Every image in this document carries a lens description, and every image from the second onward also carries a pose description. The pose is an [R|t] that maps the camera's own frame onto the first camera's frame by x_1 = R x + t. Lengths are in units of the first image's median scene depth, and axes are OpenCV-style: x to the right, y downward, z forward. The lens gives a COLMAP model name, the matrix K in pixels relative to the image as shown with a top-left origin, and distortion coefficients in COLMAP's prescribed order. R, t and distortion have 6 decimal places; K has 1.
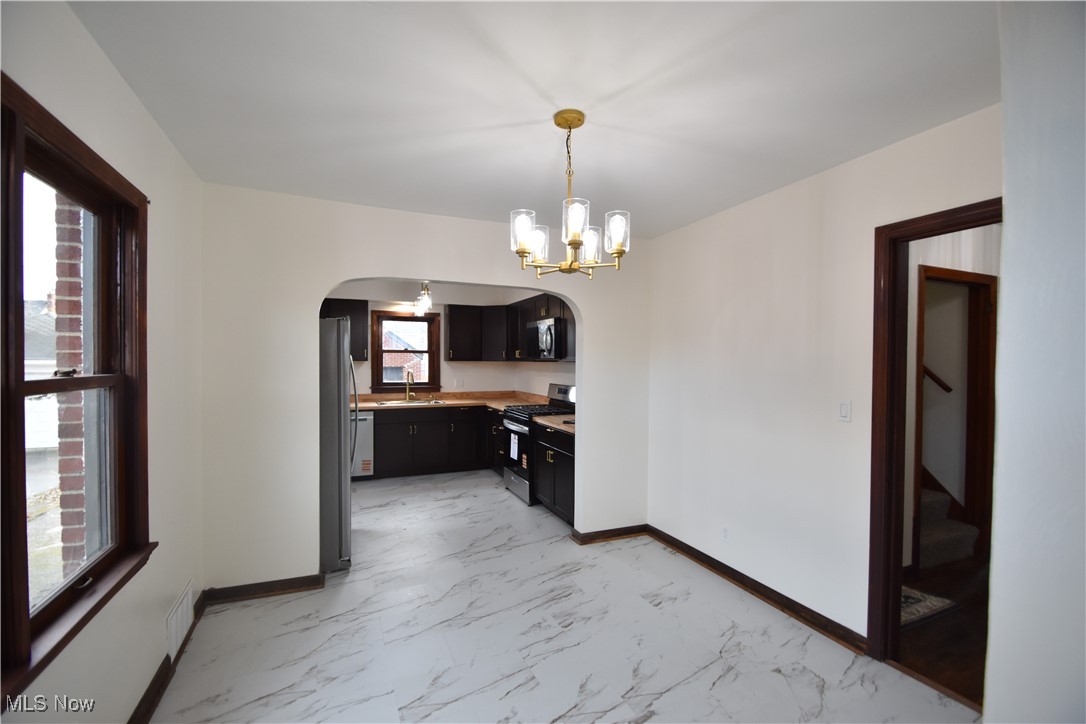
lens RADIAL K [[474.6, 0, 532.9], [0, 474.6, 369.7], [0, 0, 1]] dist [-0.000791, -0.002003]
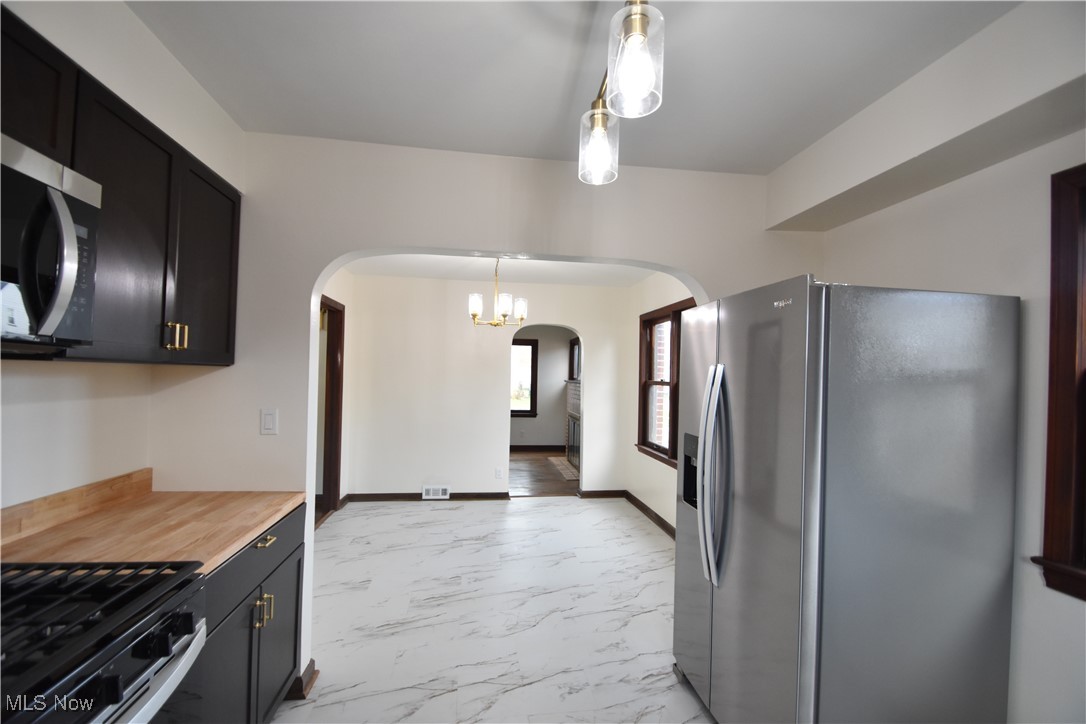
lens RADIAL K [[474.6, 0, 537.9], [0, 474.6, 366.1], [0, 0, 1]] dist [-0.000791, -0.002003]
pose [[-0.967928, -0.020783, 0.250367, -0.185694], [-0.021675, 0.999765, -0.000803, -0.014011], [-0.250292, -0.006204, -0.968151, 0.900613]]
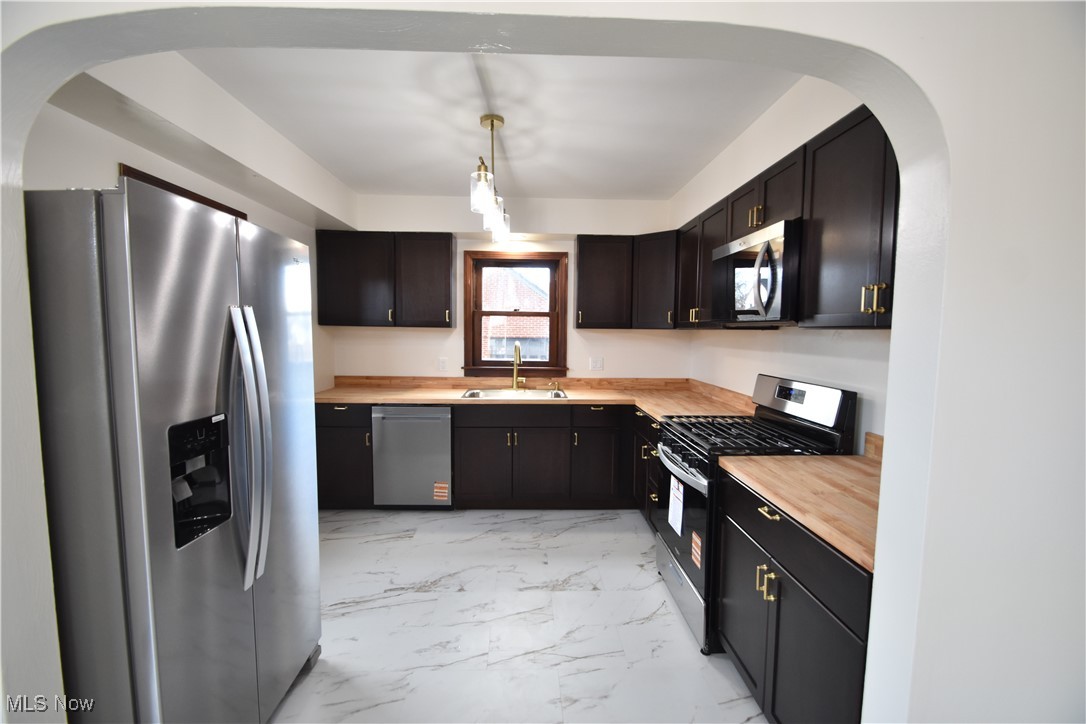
lens RADIAL K [[474.6, 0, 541.2], [0, 474.6, 368.4], [0, 0, 1]] dist [-0.000791, -0.002003]
pose [[0.935965, 0.033852, -0.350463, -0.002932], [-0.013573, 0.998096, 0.060160, -0.002983], [0.351832, -0.051551, 0.934642, 0.409484]]
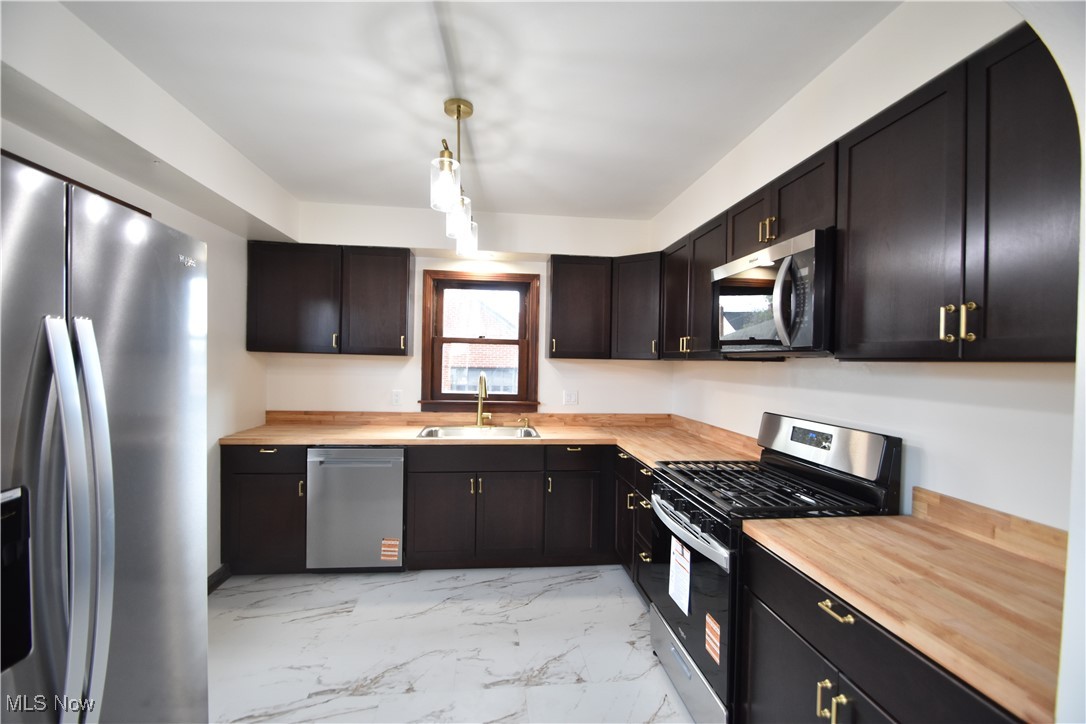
lens RADIAL K [[474.6, 0, 541.6], [0, 474.6, 368.3], [0, 0, 1]] dist [-0.000791, -0.002003]
pose [[0.961620, 0.019310, -0.273704, -0.036449], [-0.021290, 0.999764, -0.004266, -0.003913], [0.273557, 0.009930, 0.961804, 0.473450]]
